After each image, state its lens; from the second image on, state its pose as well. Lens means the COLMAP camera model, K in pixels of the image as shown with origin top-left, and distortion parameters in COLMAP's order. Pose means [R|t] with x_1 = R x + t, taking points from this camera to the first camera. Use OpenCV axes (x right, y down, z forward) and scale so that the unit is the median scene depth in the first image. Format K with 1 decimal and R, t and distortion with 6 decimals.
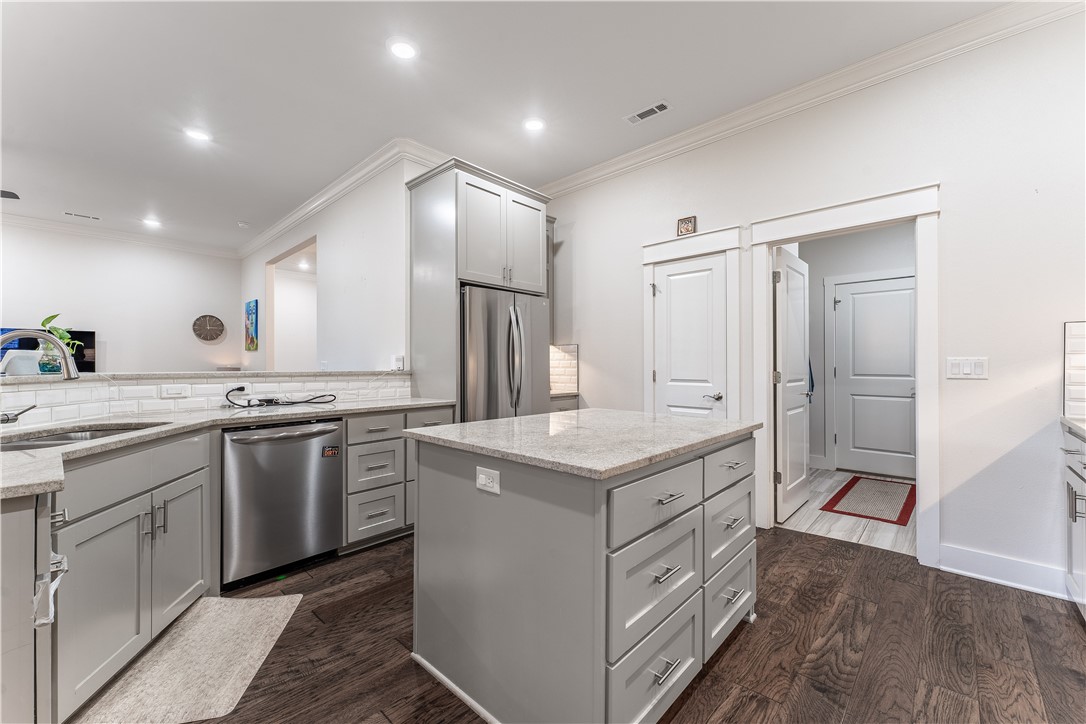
lens RADIAL K [[437.9, 0, 544.5], [0, 437.9, 359.6], [0, 0, 1]] dist [-0.002068, 0.000221]
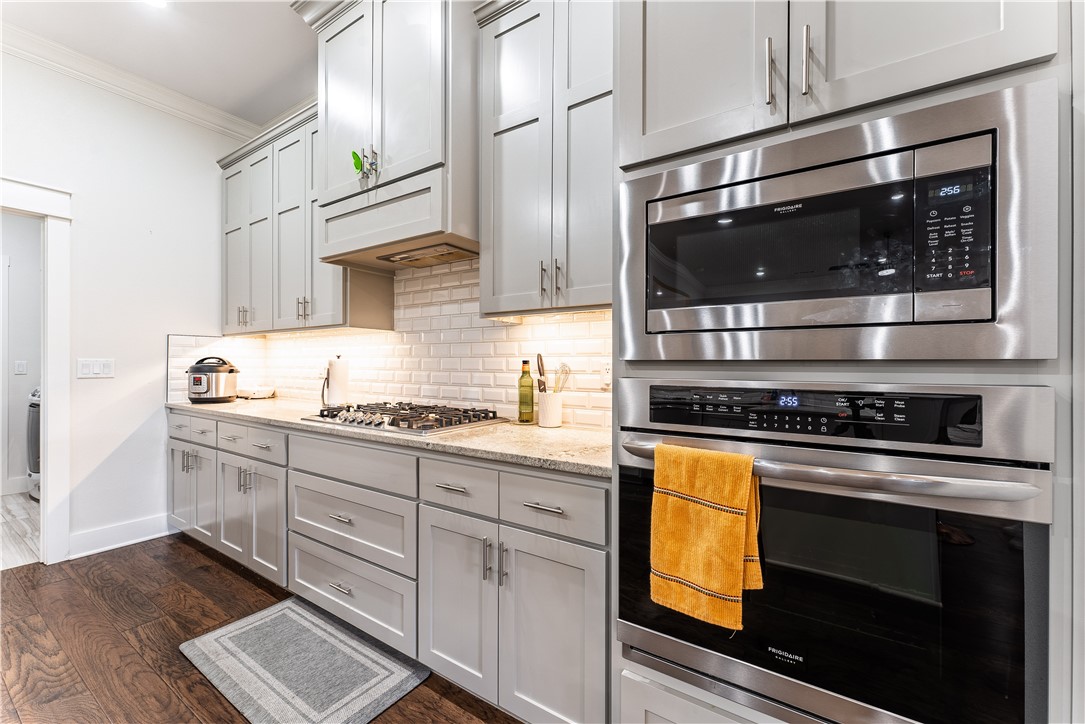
lens RADIAL K [[437.5, 0, 542.8], [0, 437.5, 363.4], [0, 0, 1]] dist [-0.002068, 0.000221]
pose [[-0.171004, 0.001276, 0.985269, -0.366835], [-0.009603, 0.999950, -0.002961, -0.001273], [-0.985224, -0.009968, -0.170983, 0.068195]]
